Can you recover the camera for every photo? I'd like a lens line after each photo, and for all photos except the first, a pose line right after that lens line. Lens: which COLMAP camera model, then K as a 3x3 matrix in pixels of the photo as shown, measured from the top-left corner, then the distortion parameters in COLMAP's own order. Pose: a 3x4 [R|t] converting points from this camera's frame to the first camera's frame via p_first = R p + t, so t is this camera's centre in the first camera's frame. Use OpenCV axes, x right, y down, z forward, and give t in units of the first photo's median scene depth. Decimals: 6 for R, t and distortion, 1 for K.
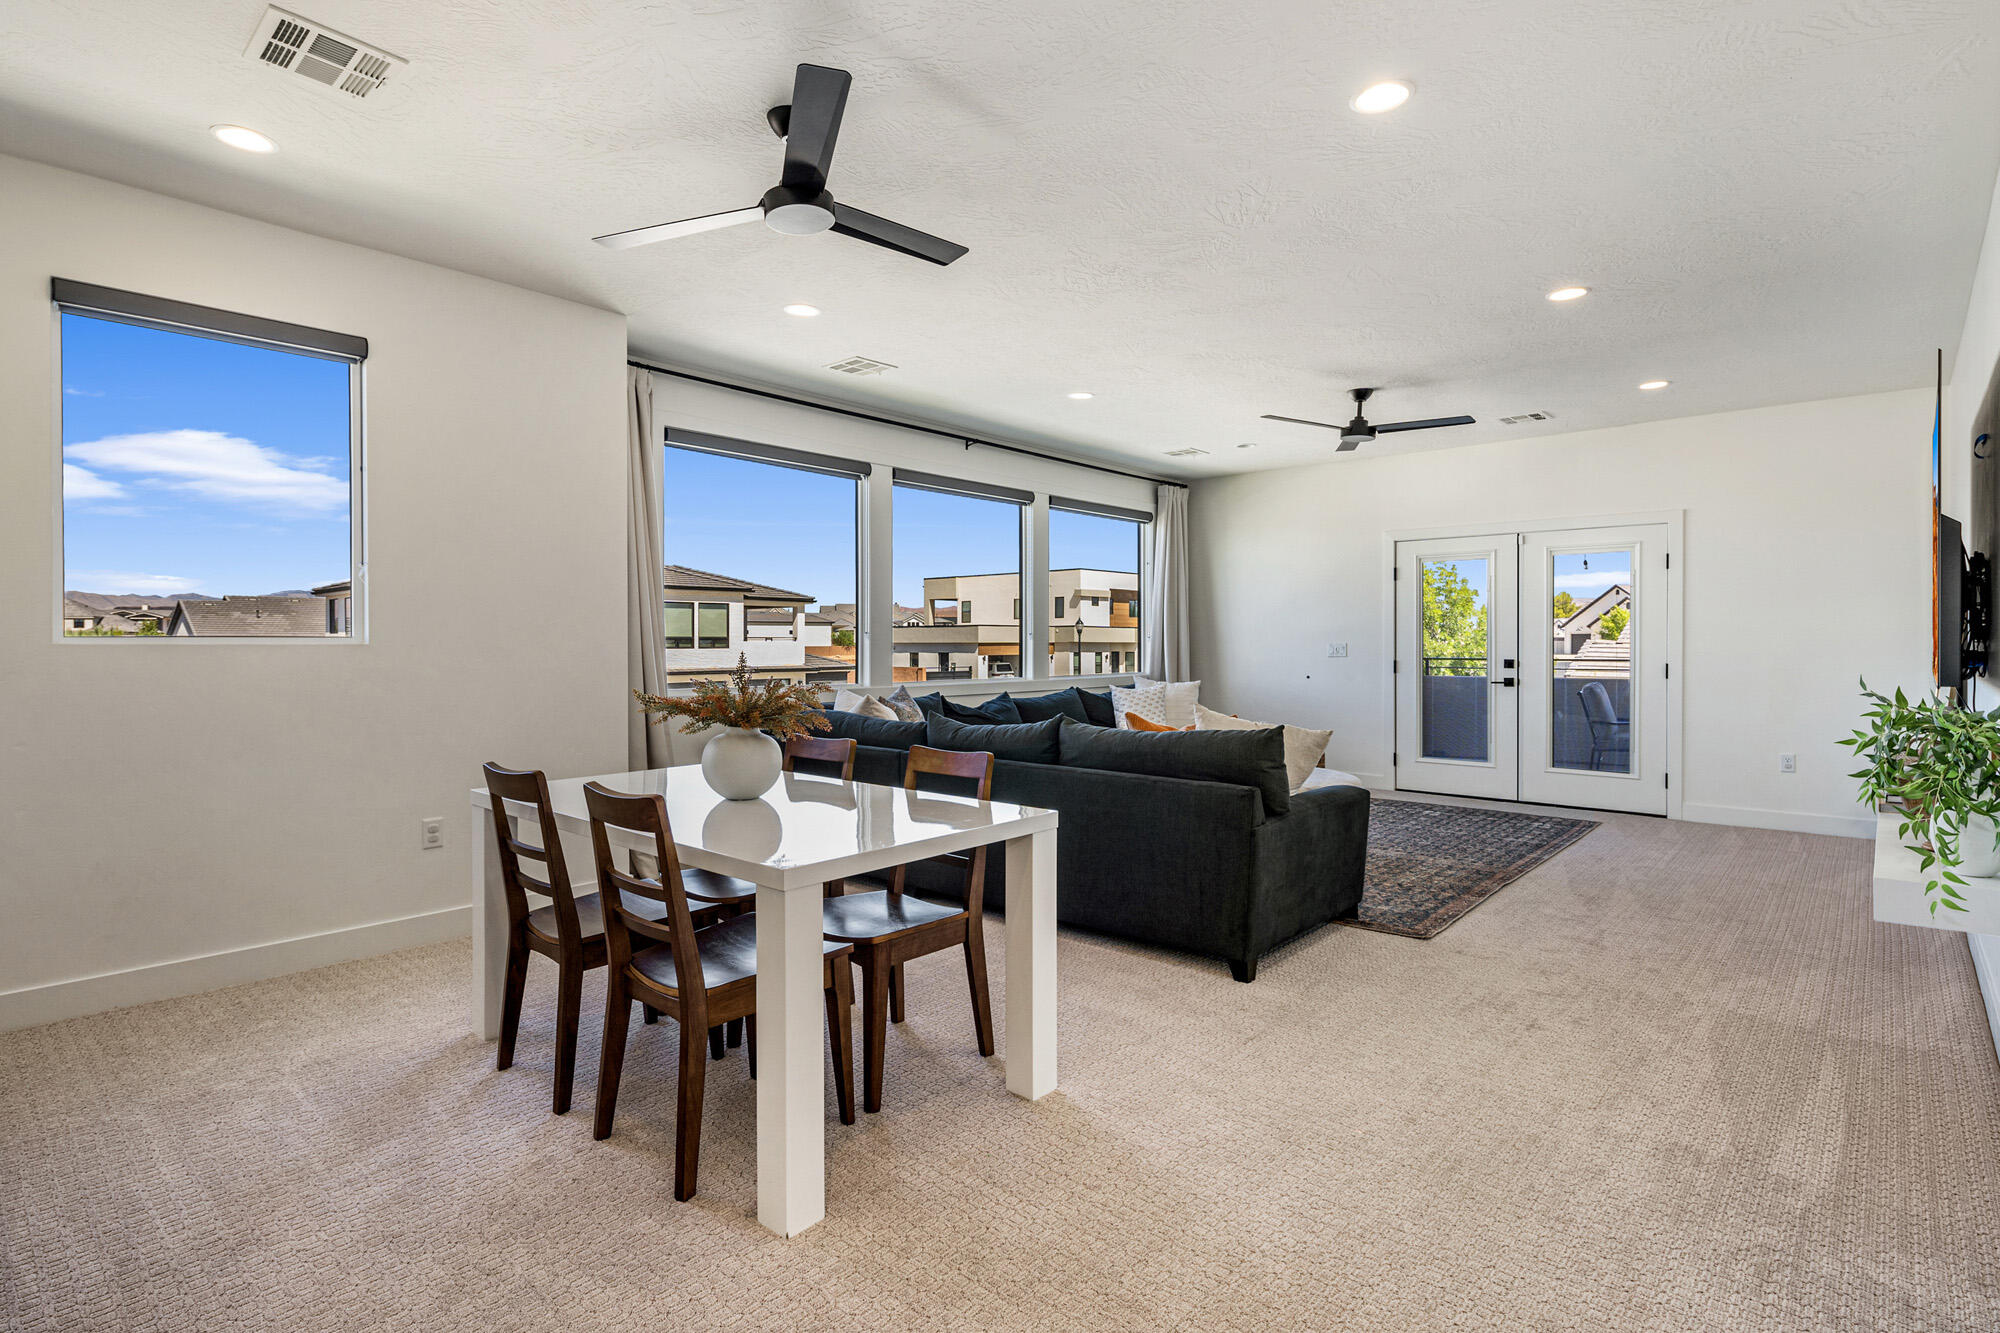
lens RADIAL K [[995.7, 0, 998.8], [0, 995.7, 659.4], [0, 0, 1]] dist [-0.009372, 0.004276]
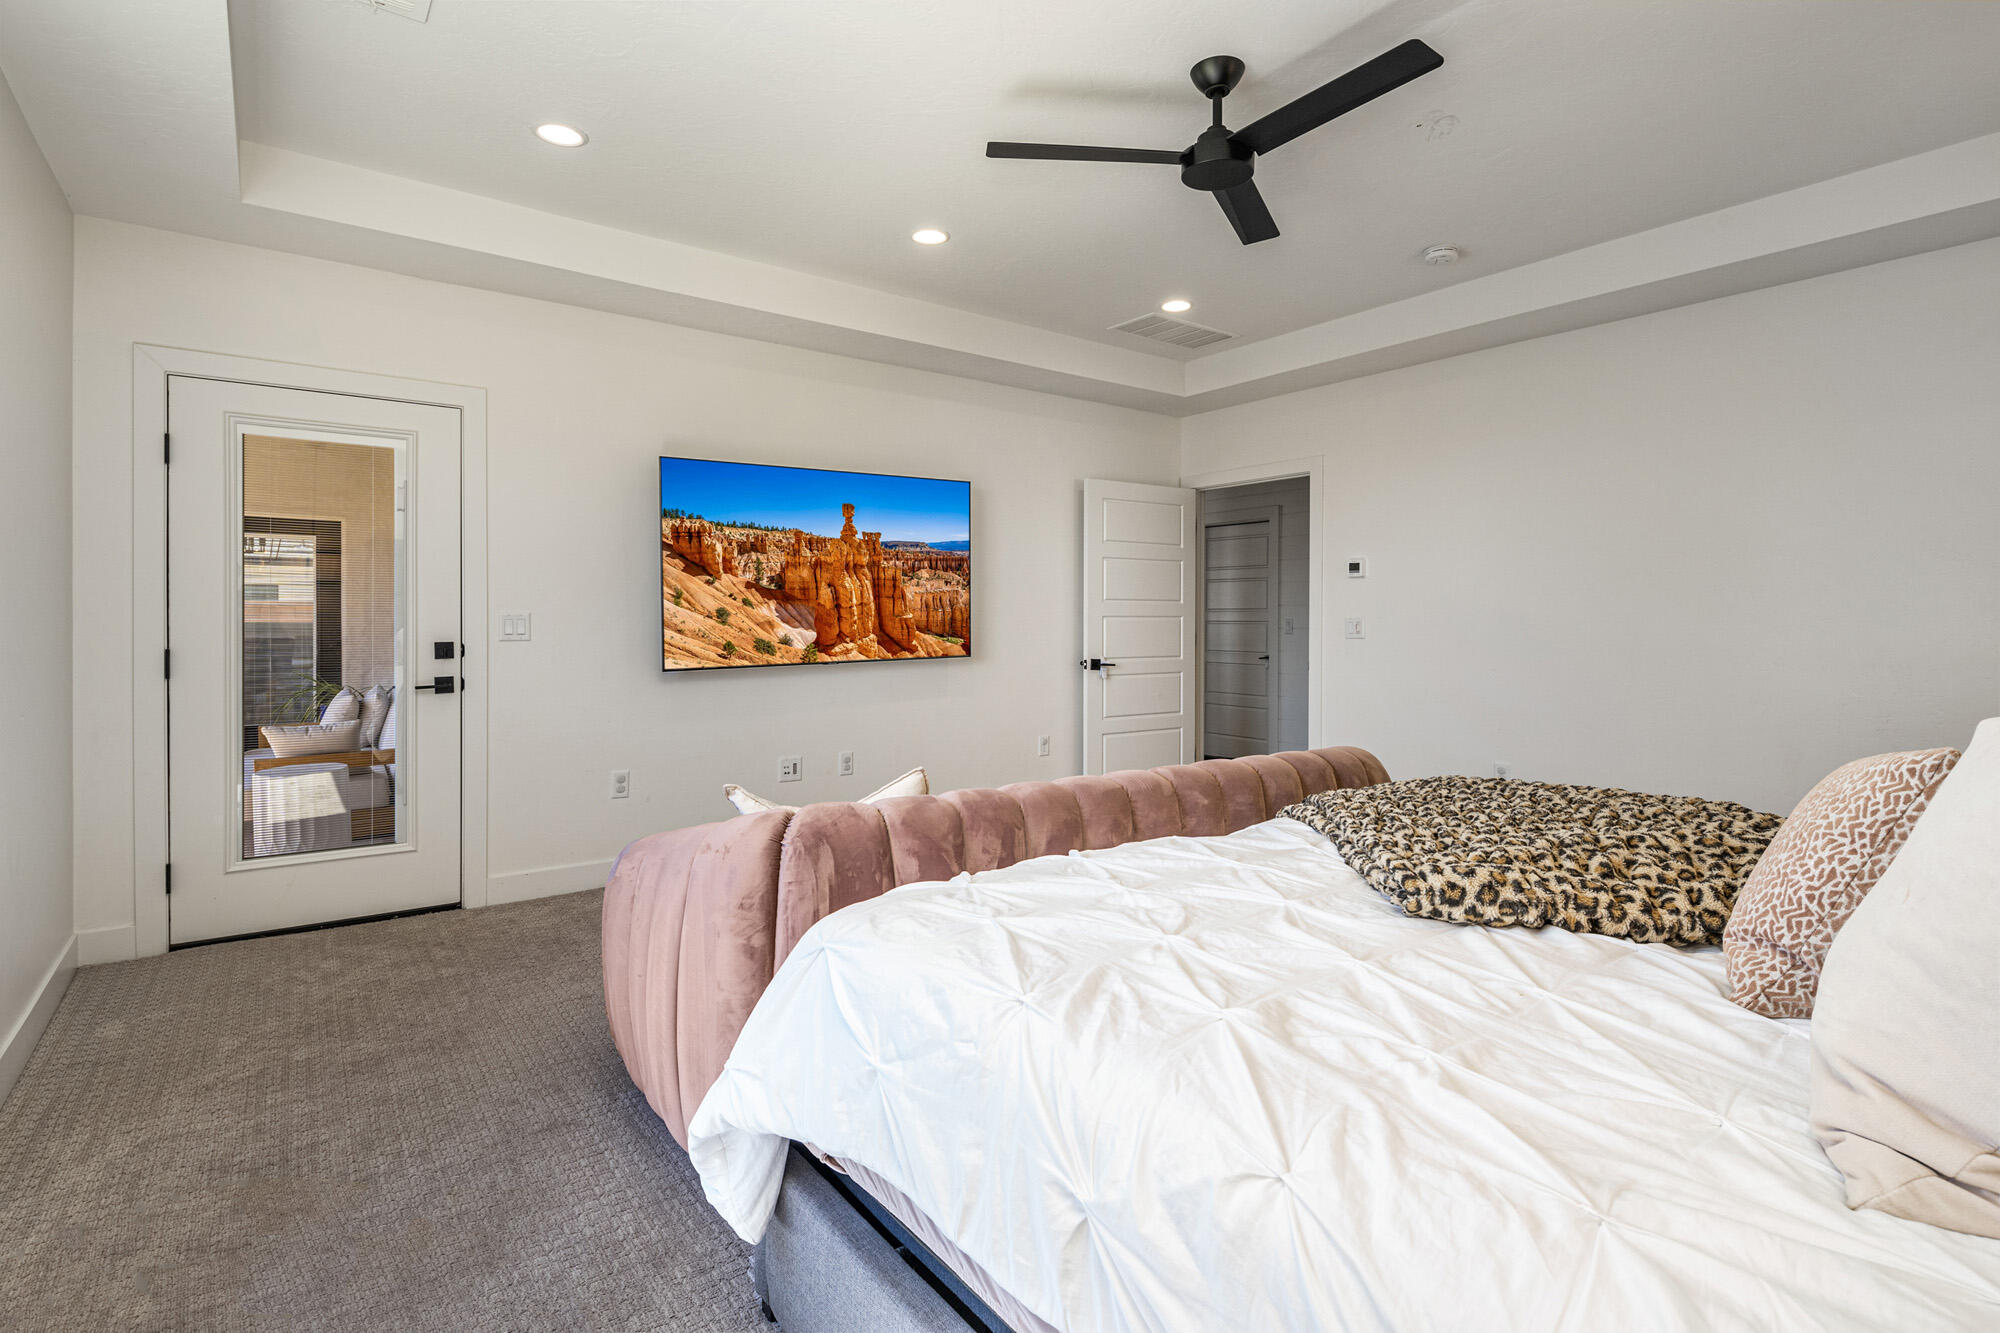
lens RADIAL K [[995.7, 0, 1000.5], [0, 995.7, 651.9], [0, 0, 1]] dist [-0.009372, 0.004276]
pose [[0.202069, -0.028303, 0.978962, 0.067169], [0.009403, 0.999592, 0.026958, -0.005852], [-0.979326, 0.003758, 0.202252, 0.612806]]
